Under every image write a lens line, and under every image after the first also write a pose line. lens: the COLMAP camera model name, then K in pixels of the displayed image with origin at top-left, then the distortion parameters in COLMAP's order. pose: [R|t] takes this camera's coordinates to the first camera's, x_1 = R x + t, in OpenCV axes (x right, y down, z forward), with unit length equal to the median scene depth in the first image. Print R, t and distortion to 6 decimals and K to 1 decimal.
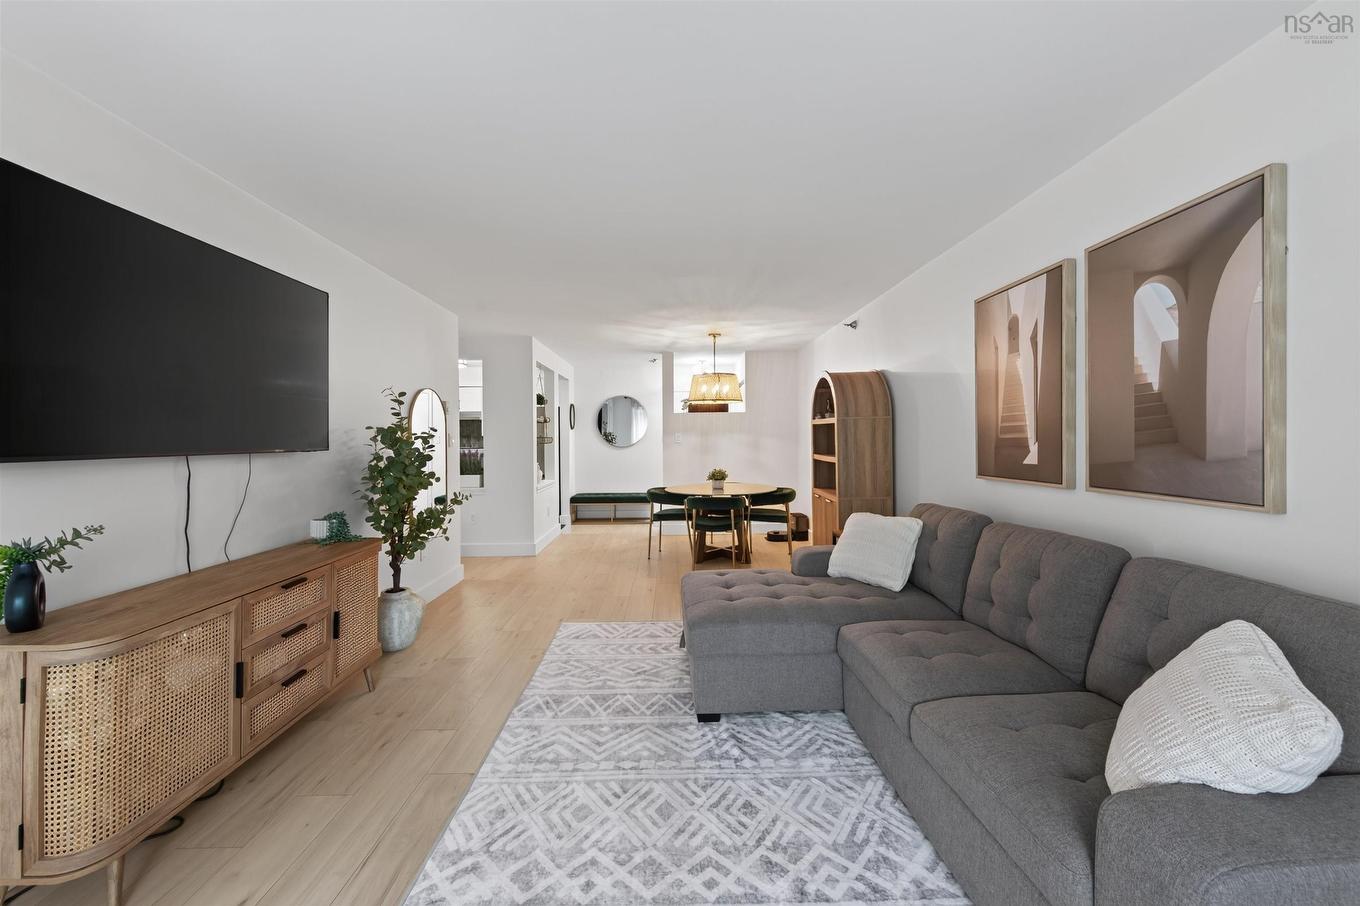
lens RADIAL K [[537.1, 0, 679.0], [0, 537.1, 442.4], [0, 0, 1]] dist [0.002248, 0.000039]
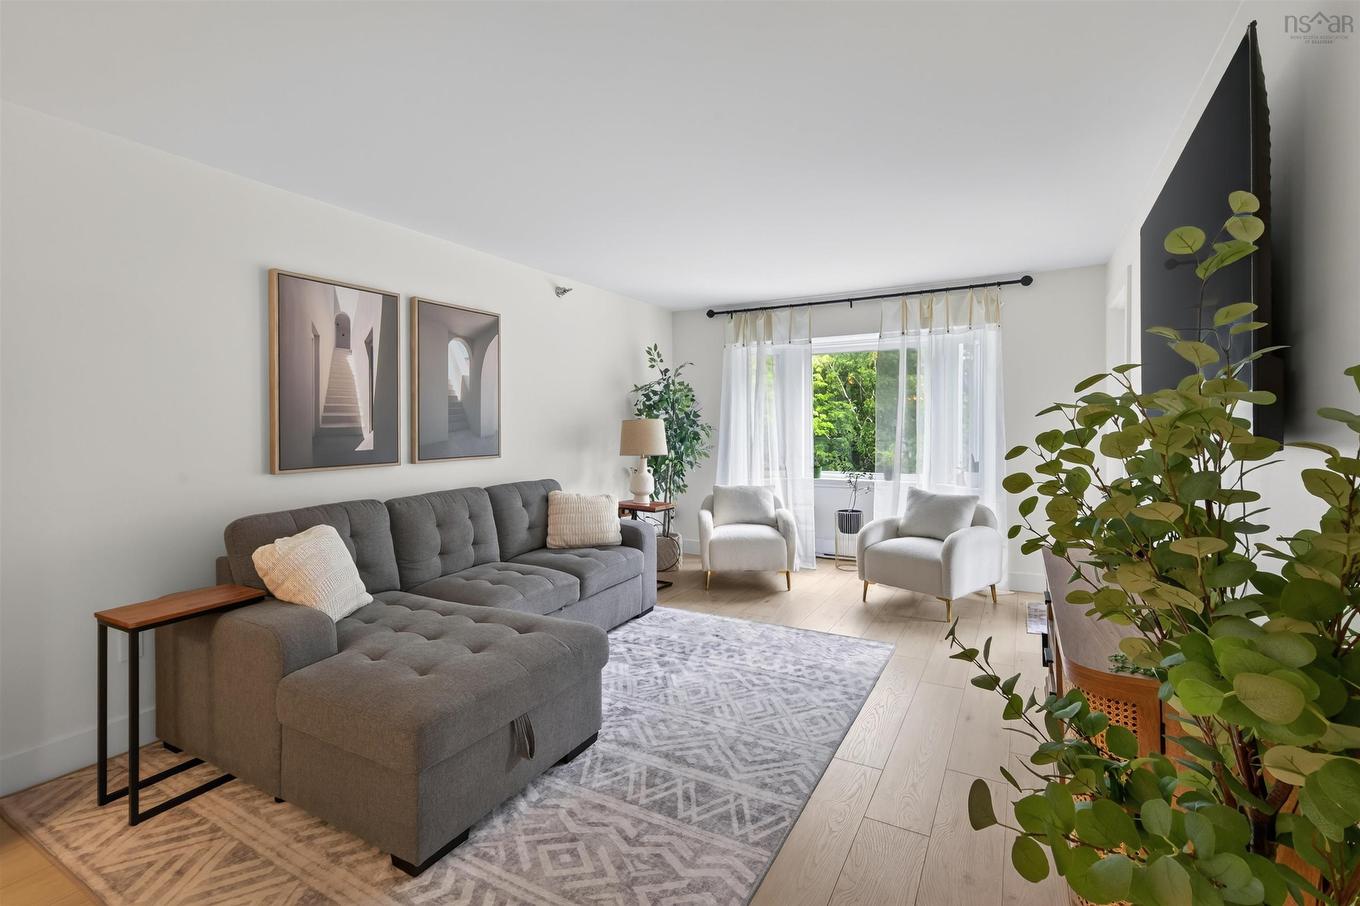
lens RADIAL K [[616.7, 0, 684.4], [0, 616.7, 422.8], [0, 0, 1]] dist [0.003813, -0.000649]
pose [[-0.866353, 0.010313, 0.499327, -0.608851], [0.013587, 0.999903, 0.002923, -0.012820], [-0.499248, 0.009317, -0.866409, 1.803522]]
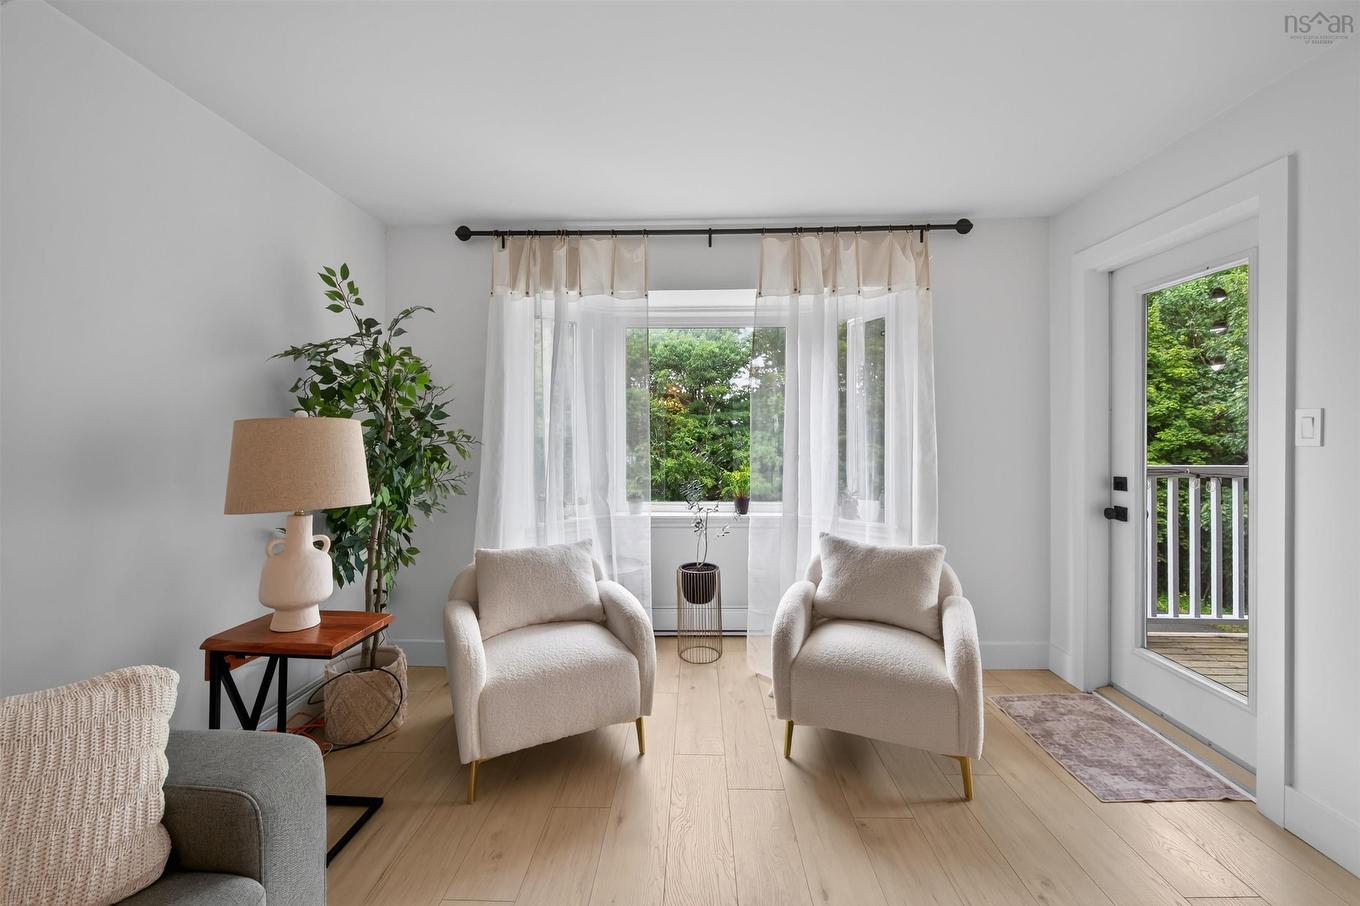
lens RADIAL K [[541.0, 0, 684.0], [0, 541.0, 431.8], [0, 0, 1]] dist [0.001695, 0.000046]
pose [[-0.999109, 0.008177, 0.041410, -0.024433], [0.008579, 0.999918, 0.009534, -0.005616], [-0.041329, 0.009880, -0.999097, 0.824835]]
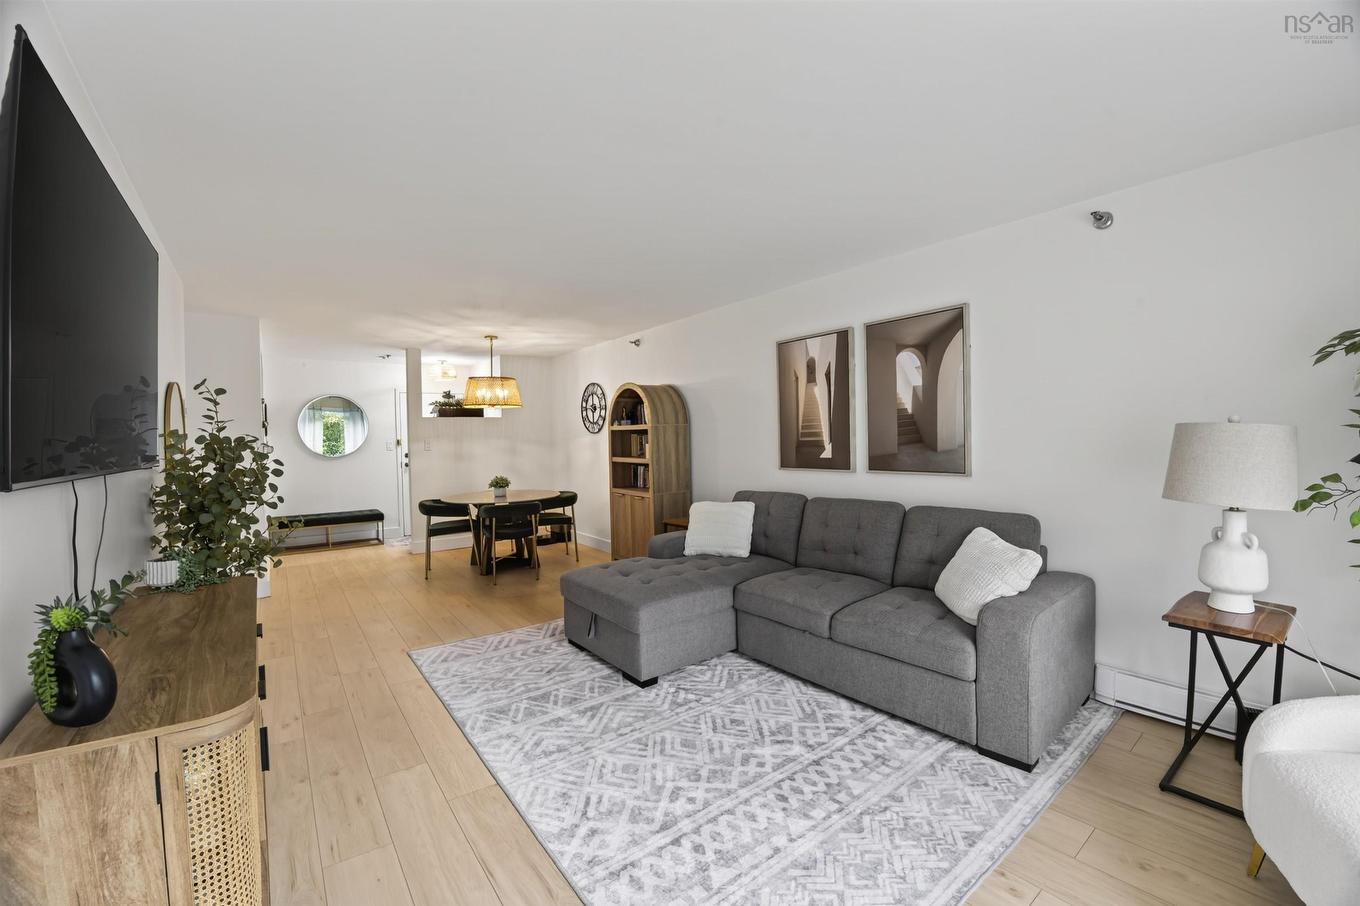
lens RADIAL K [[556.9, 0, 686.9], [0, 556.9, 443.7], [0, 0, 1]] dist [-0.044863, 0.000025]
pose [[0.803068, -0.013137, 0.595742, -0.584152], [0.017095, 0.999853, -0.000996, -0.003932], [-0.595642, 0.010984, 0.803175, -0.017420]]
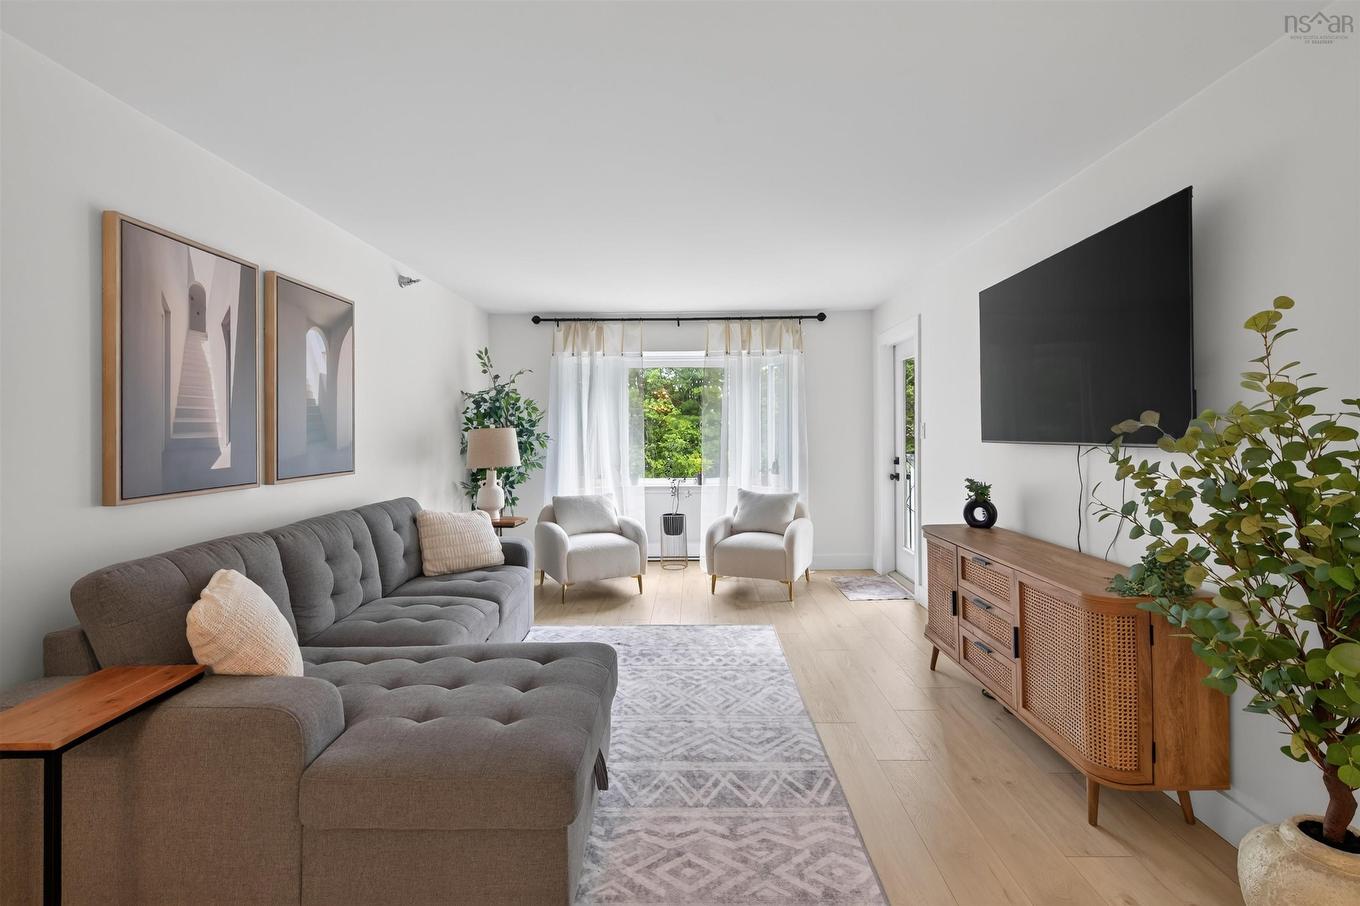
lens RADIAL K [[613.1, 0, 685.5], [0, 613.1, 429.6], [0, 0, 1]] dist [0.001062, -0.000367]
pose [[-0.999490, 0.011595, 0.029738, -0.127605], [0.011700, 0.999926, 0.003346, -0.016720], [-0.029697, 0.003693, -0.999552, 1.963585]]
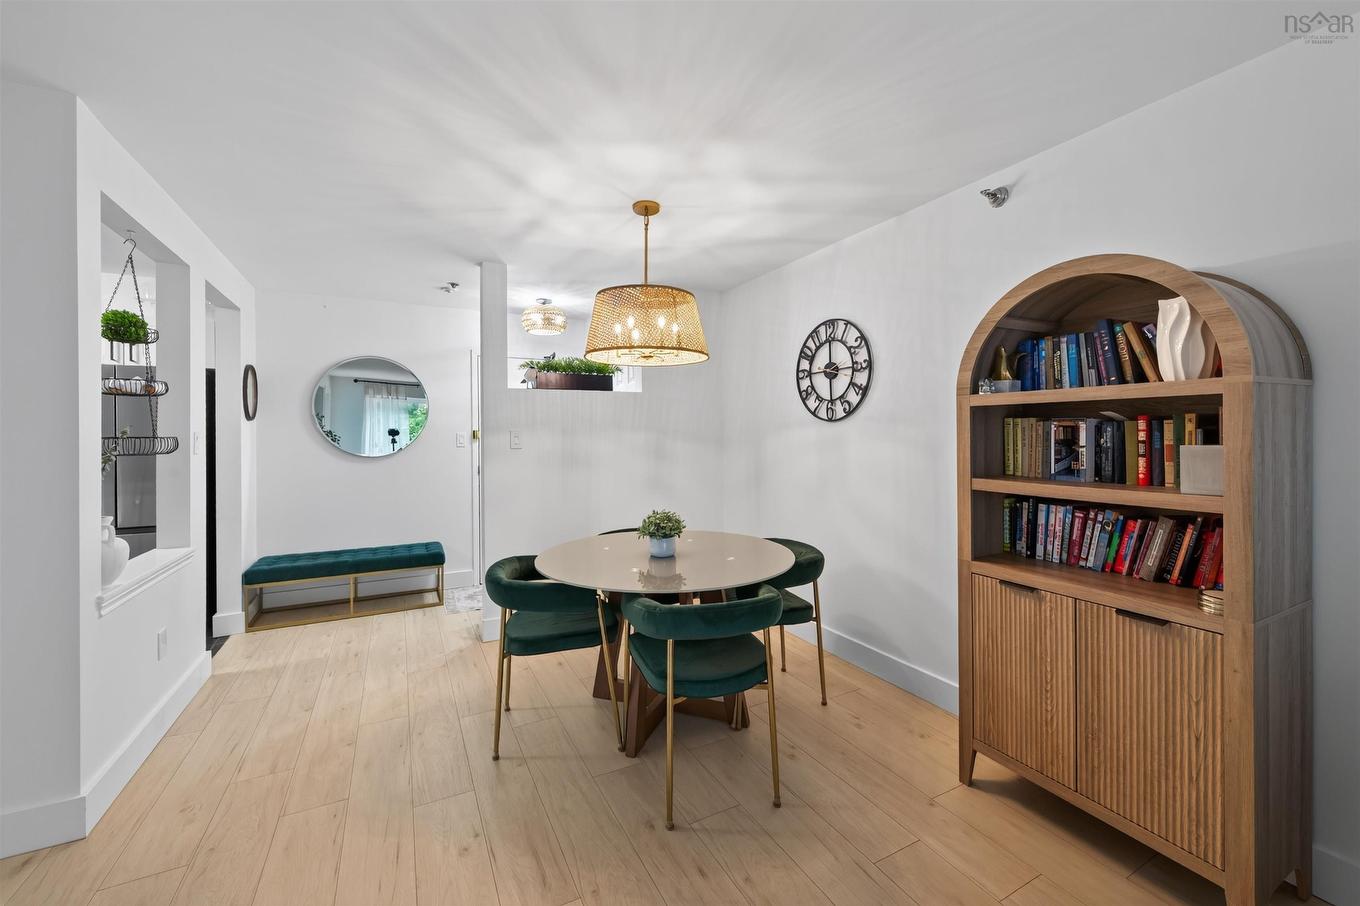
lens RADIAL K [[538.2, 0, 678.9], [0, 538.2, 440.3], [0, 0, 1]] dist [0.002933, -0.000115]
pose [[0.893376, -0.001149, 0.449307, -0.257555], [0.003450, 0.999985, -0.004304, -0.013127], [-0.449296, 0.005396, 0.893367, 1.400573]]
